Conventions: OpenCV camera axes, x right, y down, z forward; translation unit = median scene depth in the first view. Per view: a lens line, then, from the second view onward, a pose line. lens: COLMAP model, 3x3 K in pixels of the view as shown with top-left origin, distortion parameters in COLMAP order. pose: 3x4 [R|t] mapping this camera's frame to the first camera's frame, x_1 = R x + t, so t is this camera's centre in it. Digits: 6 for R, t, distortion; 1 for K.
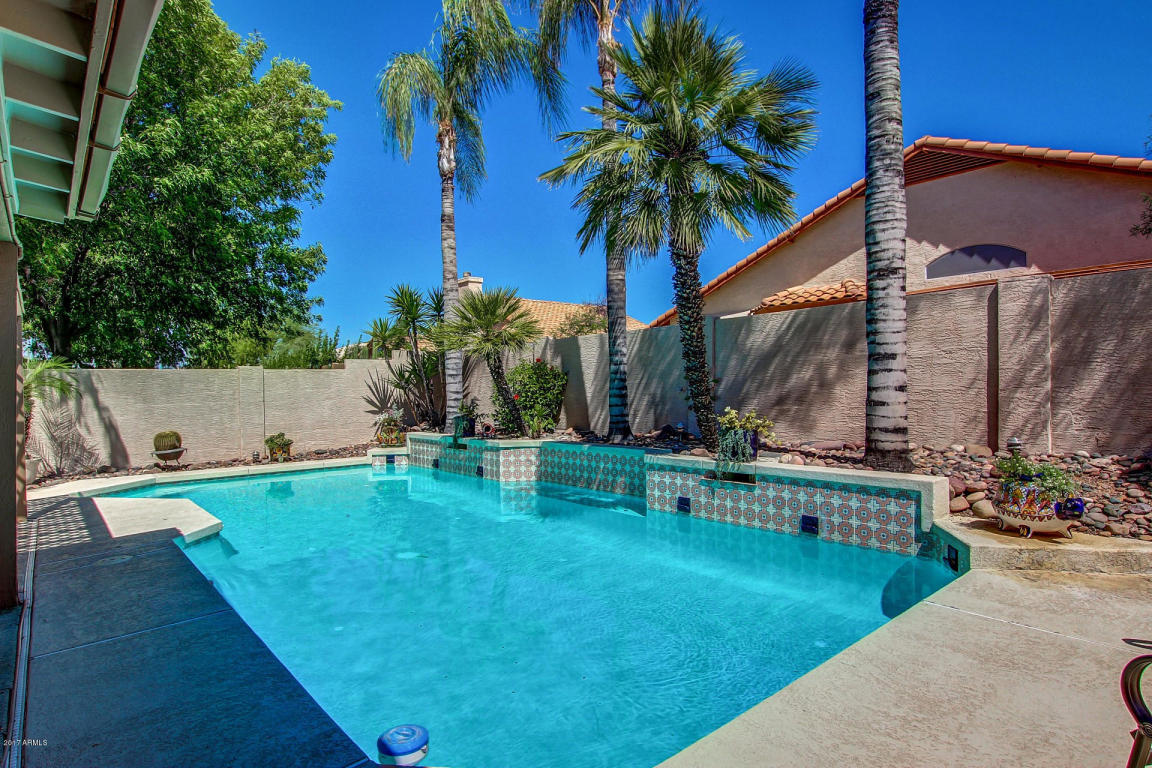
lens RADIAL K [[627.2, 0, 578.1], [0, 627.2, 390.9], [0, 0, 1]] dist [-0.018980, 0.000035]
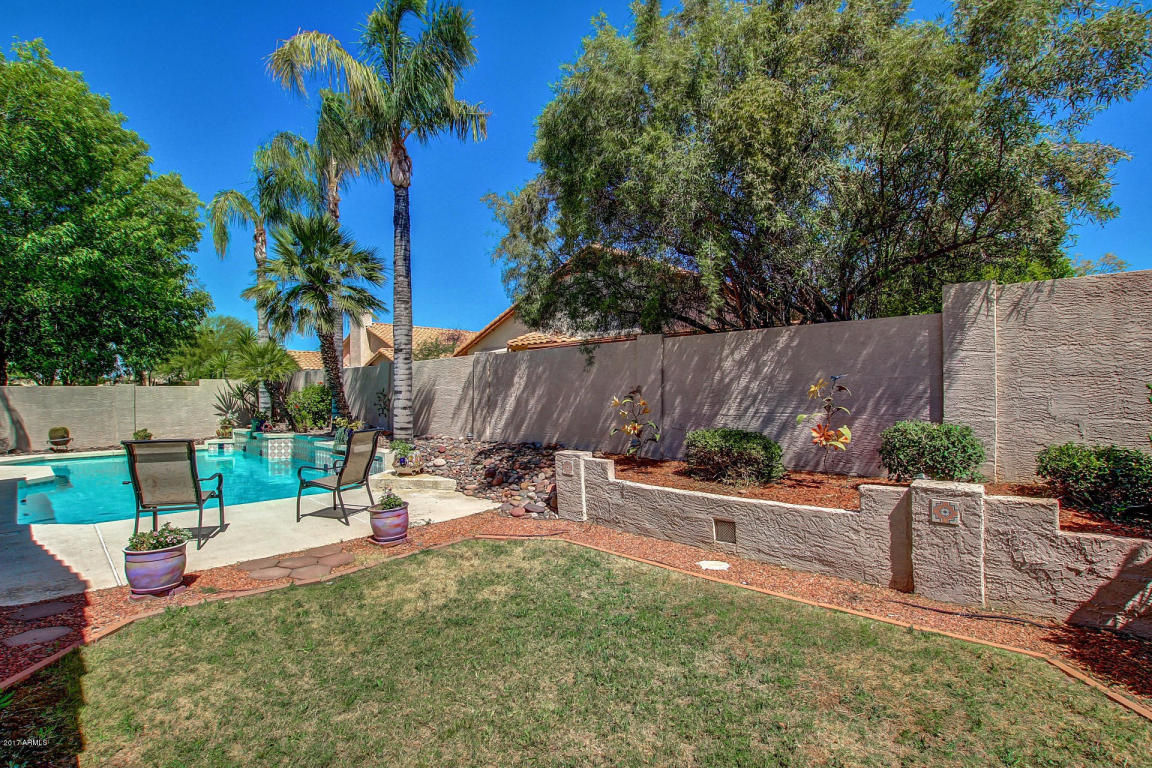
lens RADIAL K [[538.4, 0, 572.9], [0, 538.4, 391.4], [0, 0, 1]] dist [-0.022728, -0.000942]
pose [[0.994890, 0.011731, 0.100285, 0.451405], [-0.011074, 0.999913, -0.007101, -0.026403], [-0.100360, 0.005954, 0.994933, -0.404707]]
